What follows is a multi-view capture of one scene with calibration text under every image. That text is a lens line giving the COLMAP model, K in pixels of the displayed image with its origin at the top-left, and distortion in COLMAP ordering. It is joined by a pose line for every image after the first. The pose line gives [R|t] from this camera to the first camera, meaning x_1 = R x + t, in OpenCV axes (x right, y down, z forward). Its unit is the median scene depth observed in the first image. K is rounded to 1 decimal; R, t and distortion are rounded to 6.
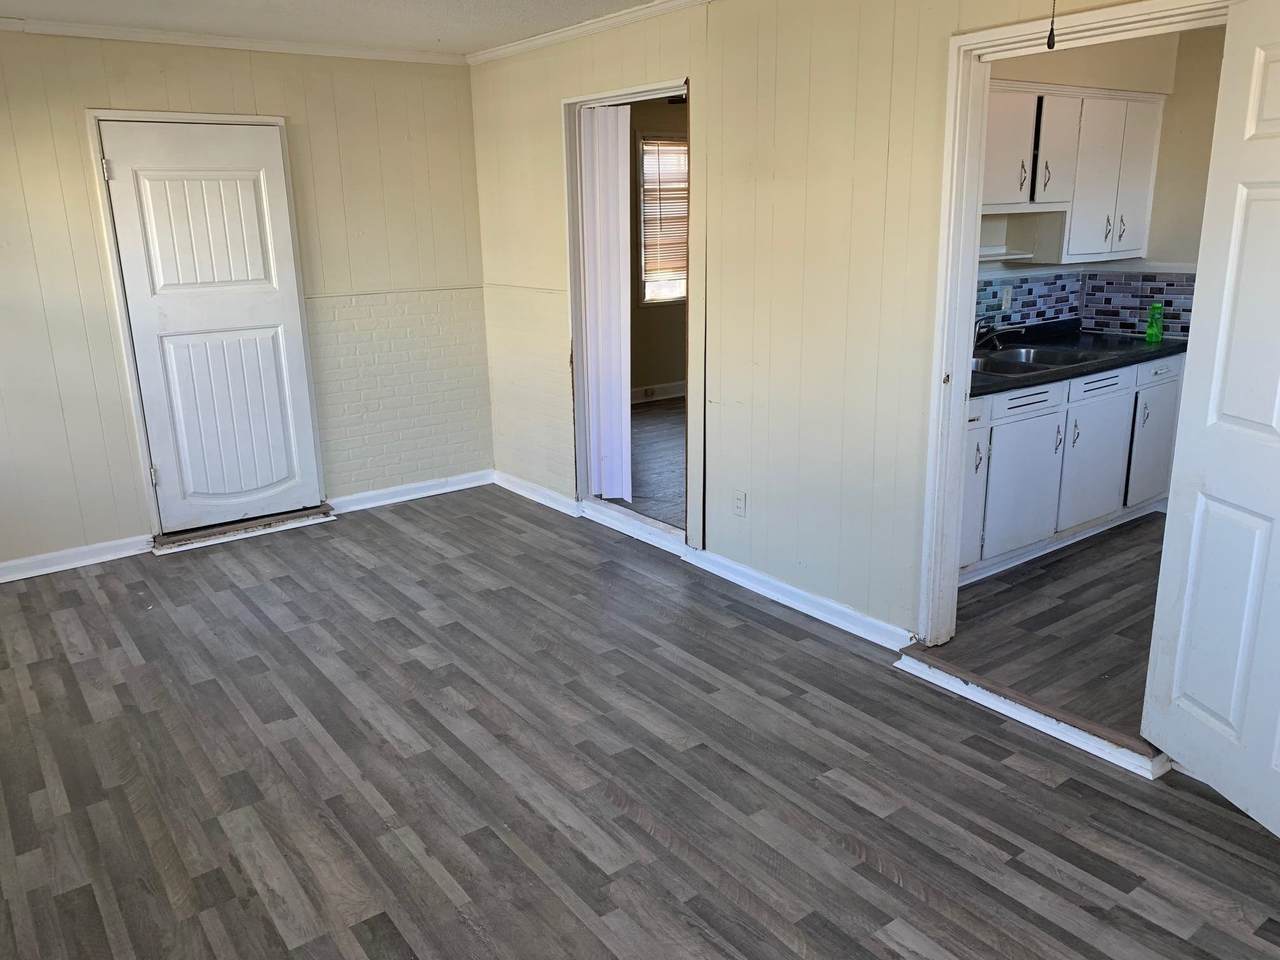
lens RADIAL K [[962.0, 0, 640.0], [0, 962.0, 480.0], [0, 0, 1]] dist [0.005273, -0.000105]
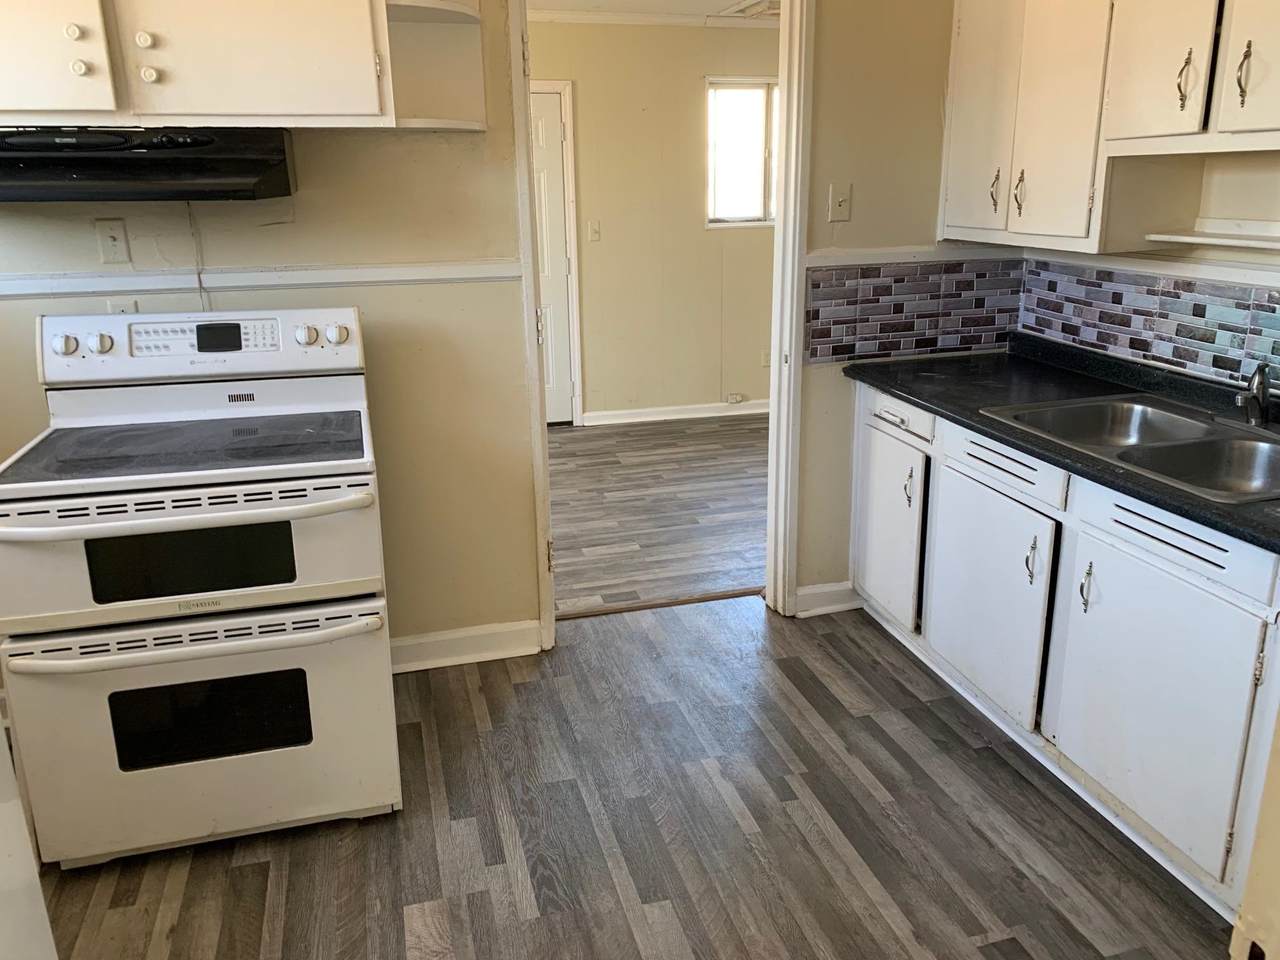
lens RADIAL K [[962.0, 0, 640.0], [0, 962.0, 480.0], [0, 0, 1]] dist [0.005273, -0.000105]
pose [[-0.357791, 0.301612, -0.883751, 1.494637], [-0.236533, 0.886264, 0.398231, -0.379000], [0.903348, 0.351520, -0.245756, 1.358987]]
